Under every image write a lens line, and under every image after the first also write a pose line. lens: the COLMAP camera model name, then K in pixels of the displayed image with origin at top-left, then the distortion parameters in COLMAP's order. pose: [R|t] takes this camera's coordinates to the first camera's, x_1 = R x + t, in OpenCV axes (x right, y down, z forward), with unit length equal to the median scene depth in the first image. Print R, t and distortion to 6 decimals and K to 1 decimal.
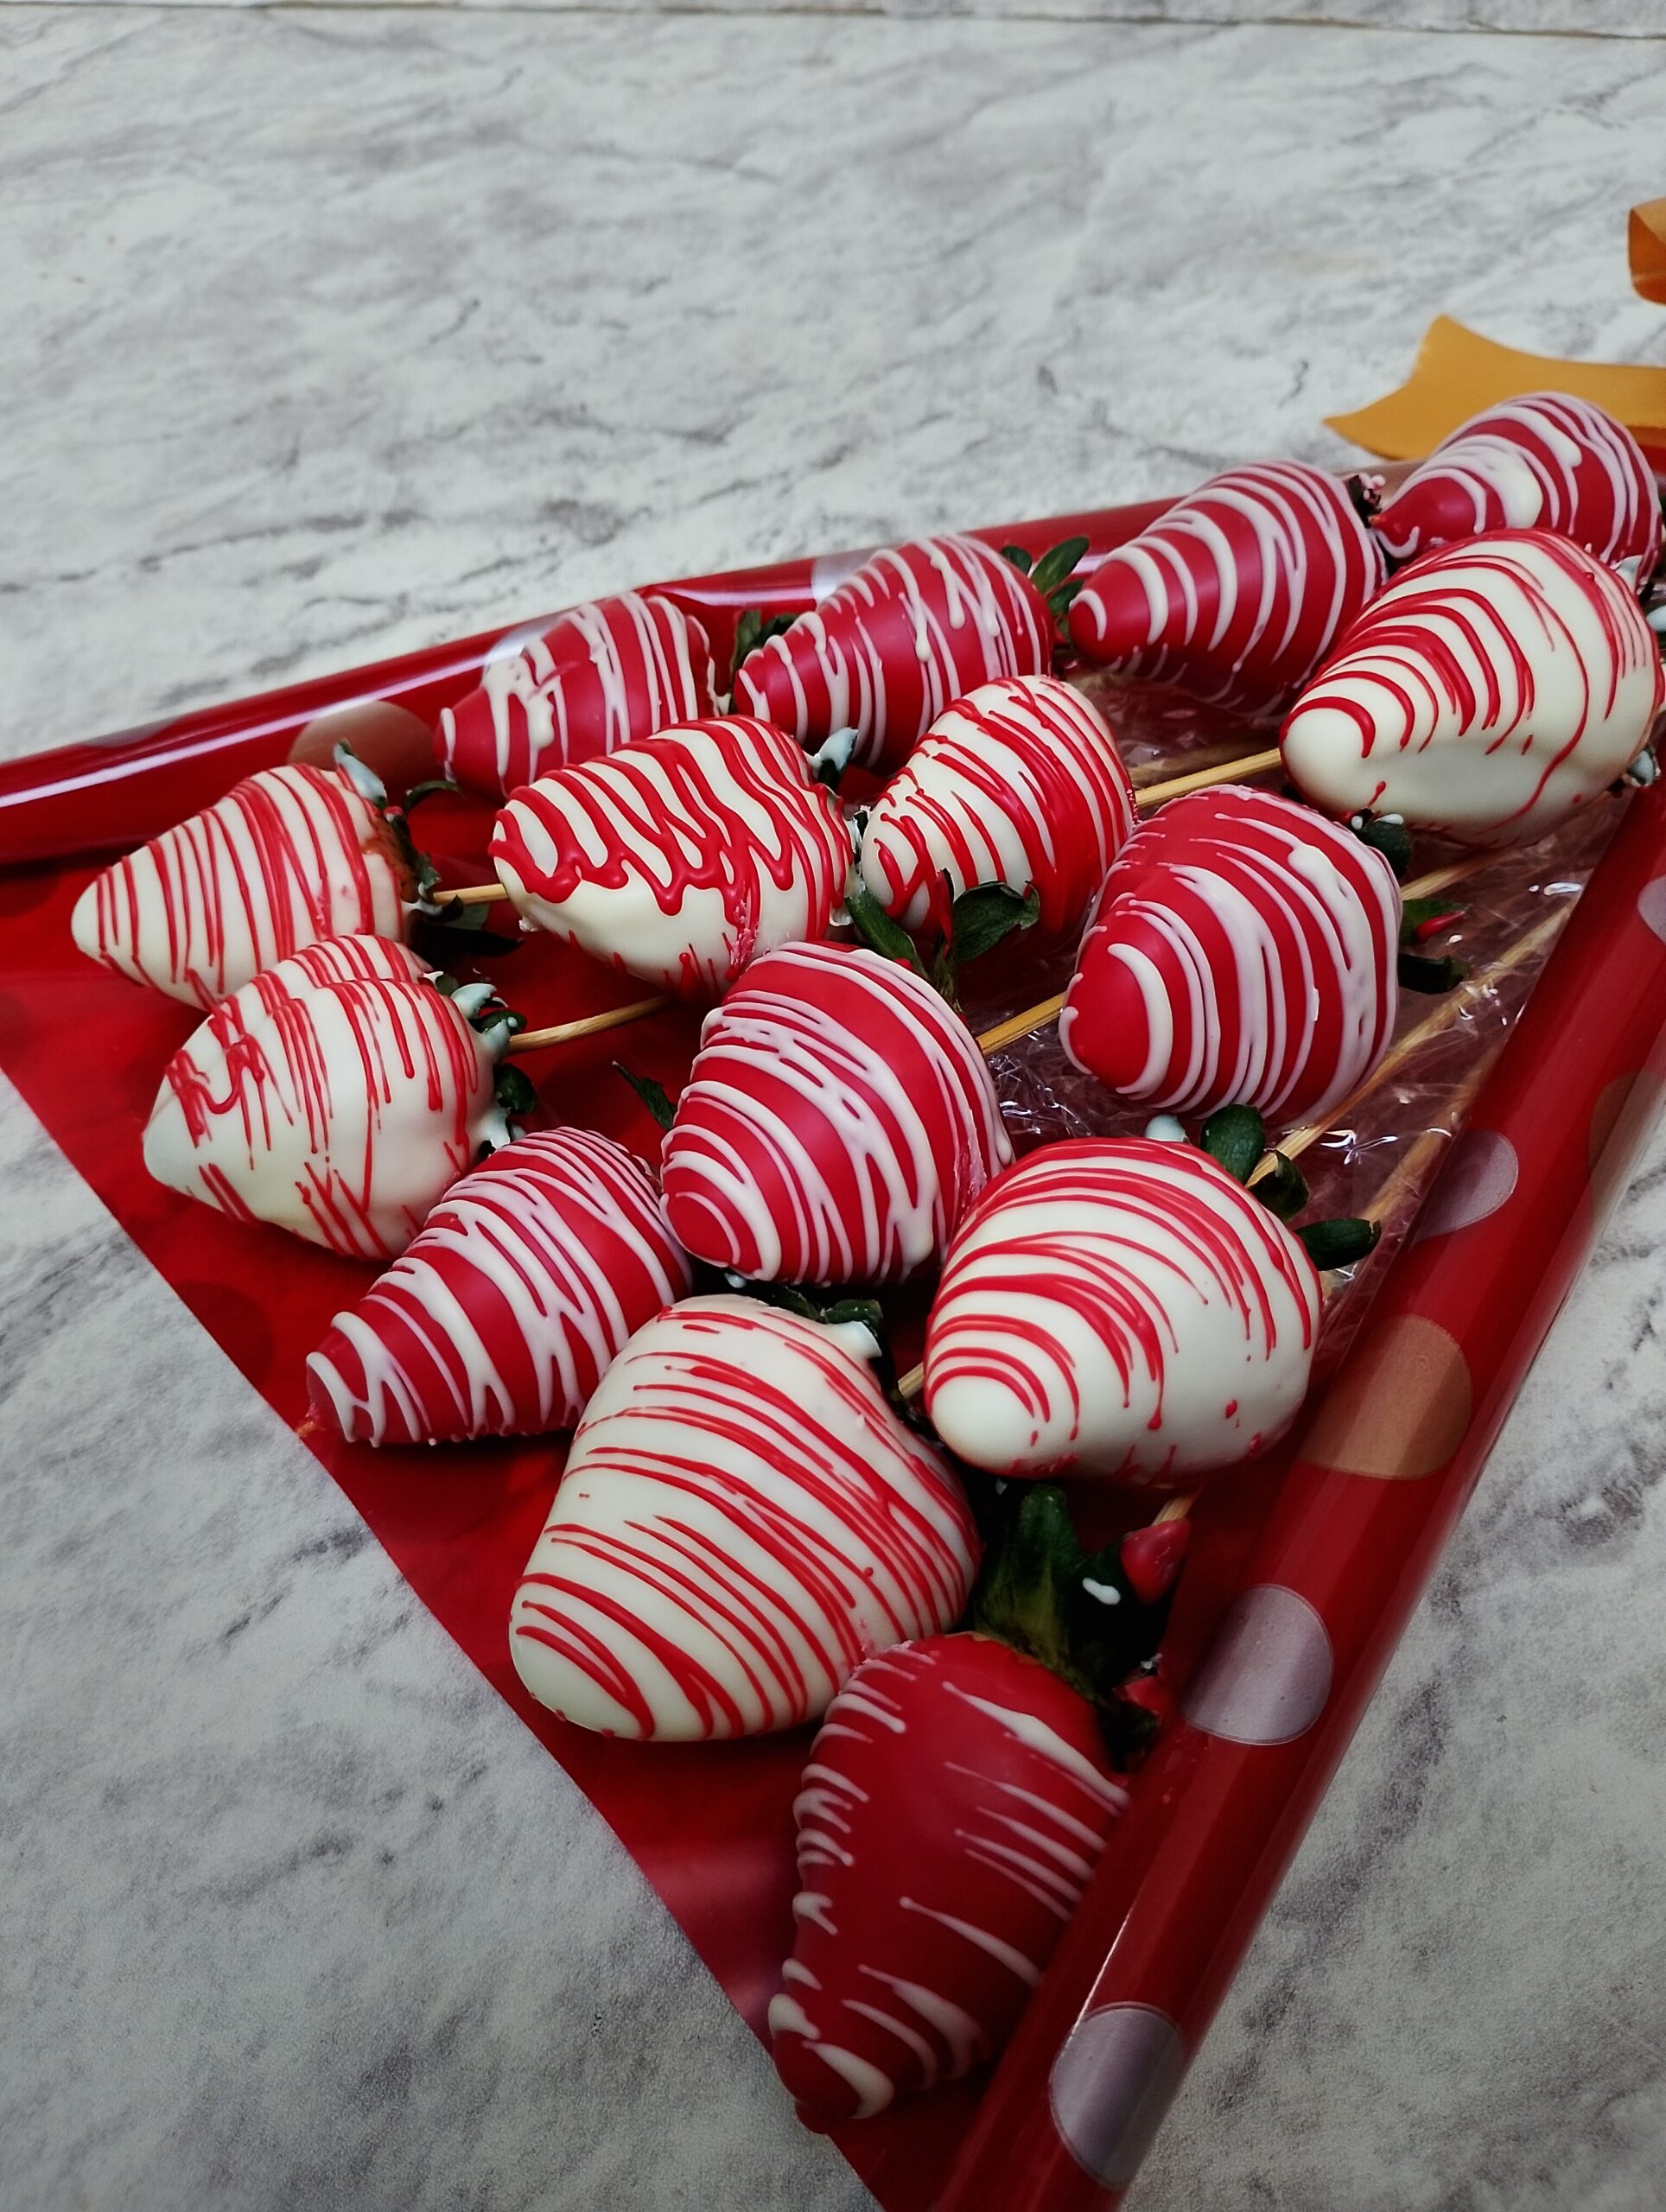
lens RADIAL K [[1915.0, 0, 828.8], [0, 1915.0, 1124.8], [0, 0, 1]] dist [0.058557, -0.104937]
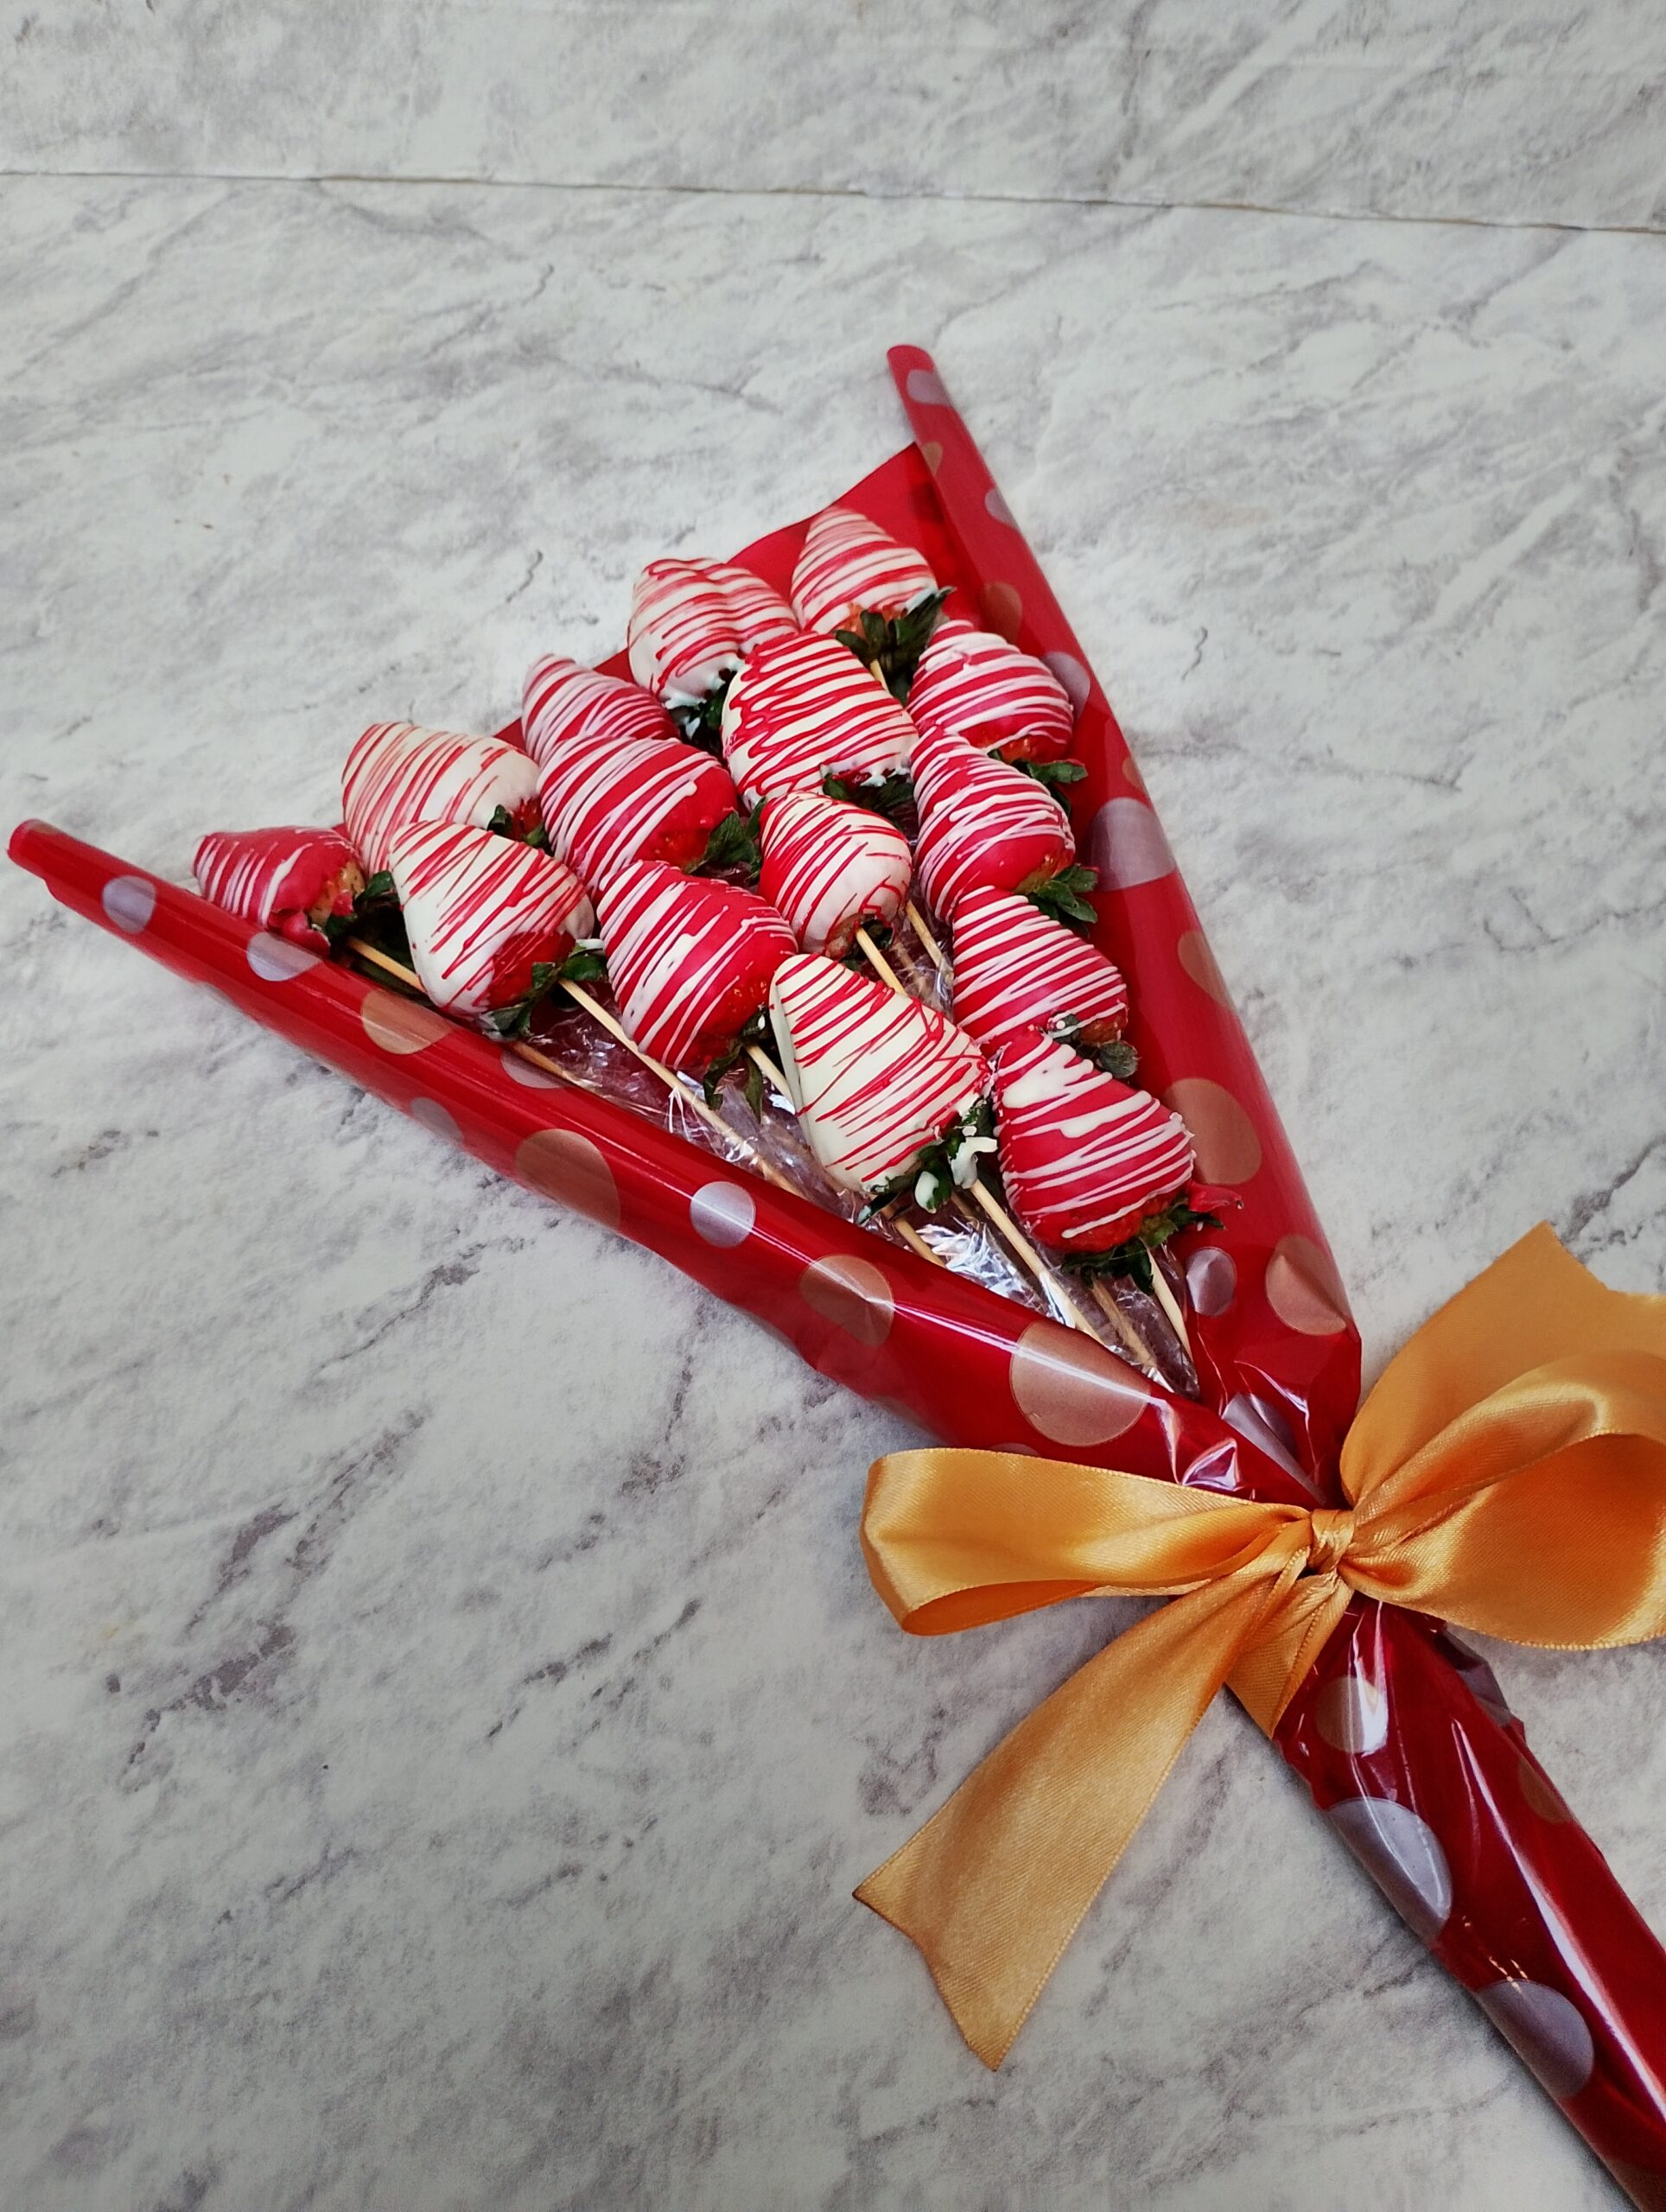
lens RADIAL K [[1891.8, 0, 836.4], [0, 1891.8, 1149.8], [0, 0, 1]] dist [0.072483, -0.107553]
pose [[0.999550, -0.009543, 0.028445, -0.031884], [0.004500, 0.985027, 0.172340, -0.262583], [-0.029664, -0.172134, 0.984627, -0.267628]]
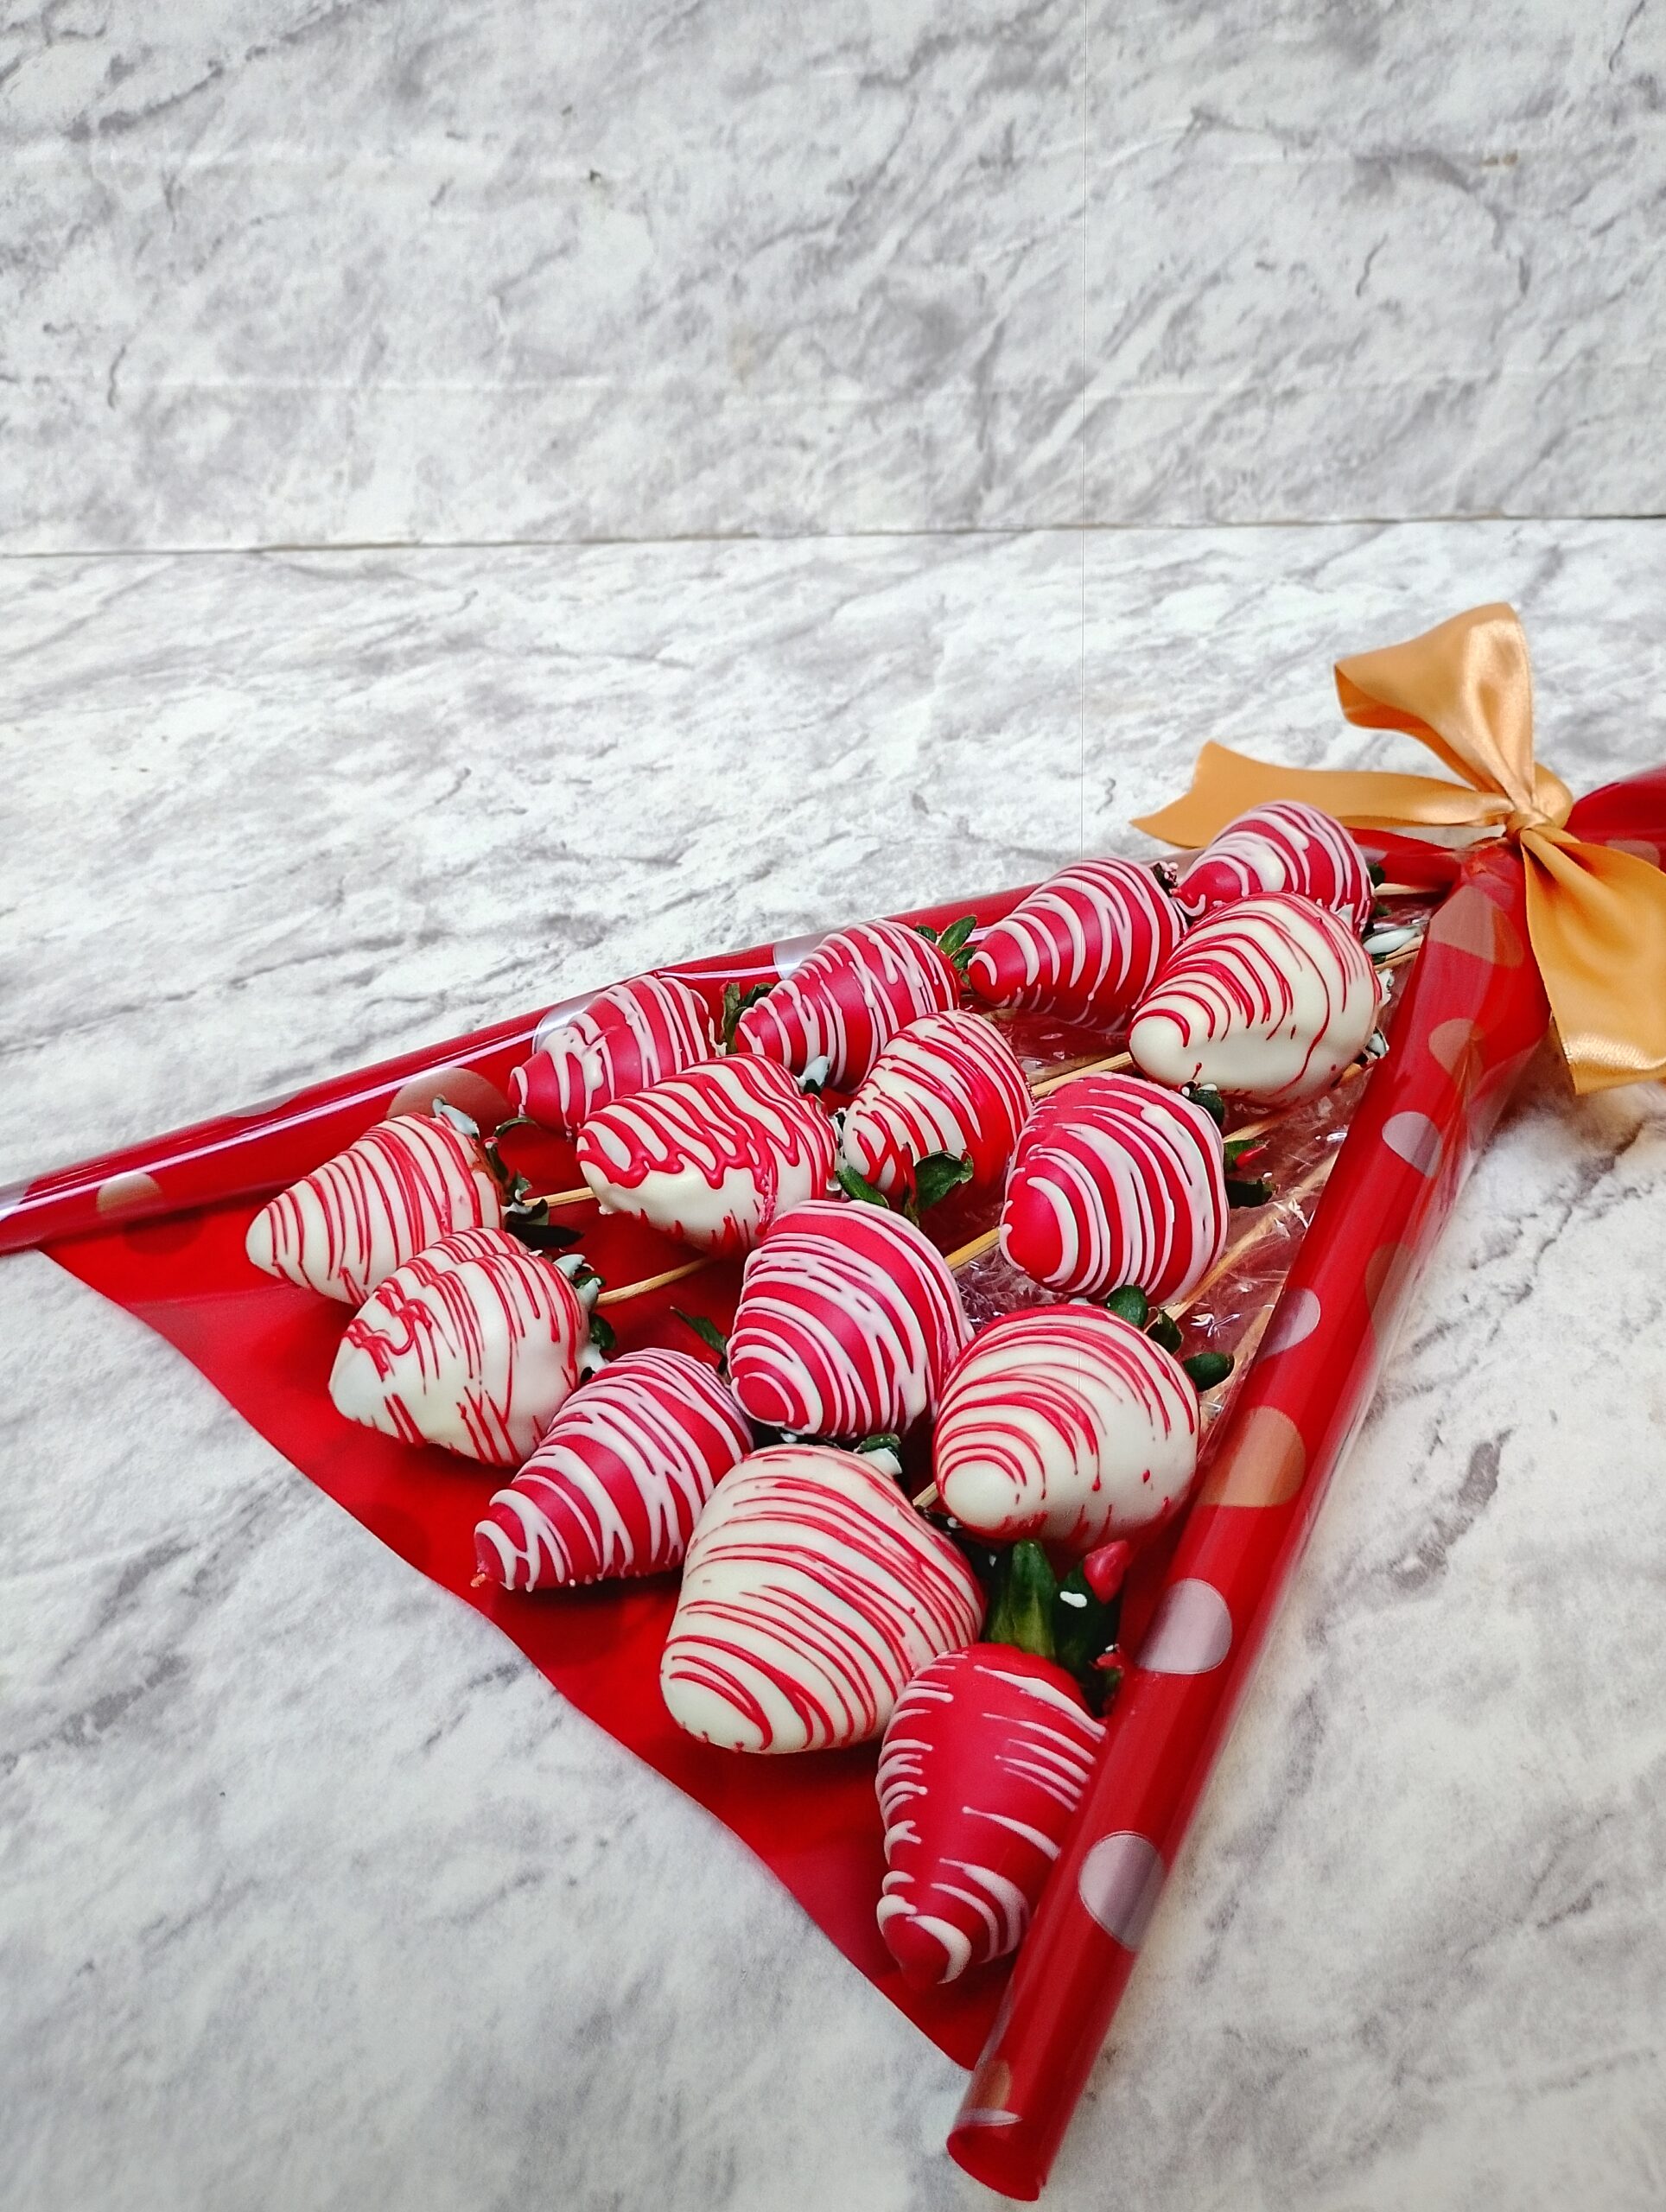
lens RADIAL K [[1918.7, 0, 843.2], [0, 1918.7, 1126.5], [0, 0, 1]] dist [0.034263, 0.001615]
pose [[0.994360, -0.070605, 0.079142, -0.053324], [0.084574, 0.978138, -0.189980, 0.065715], [-0.063999, 0.195602, 0.978593, -0.213709]]
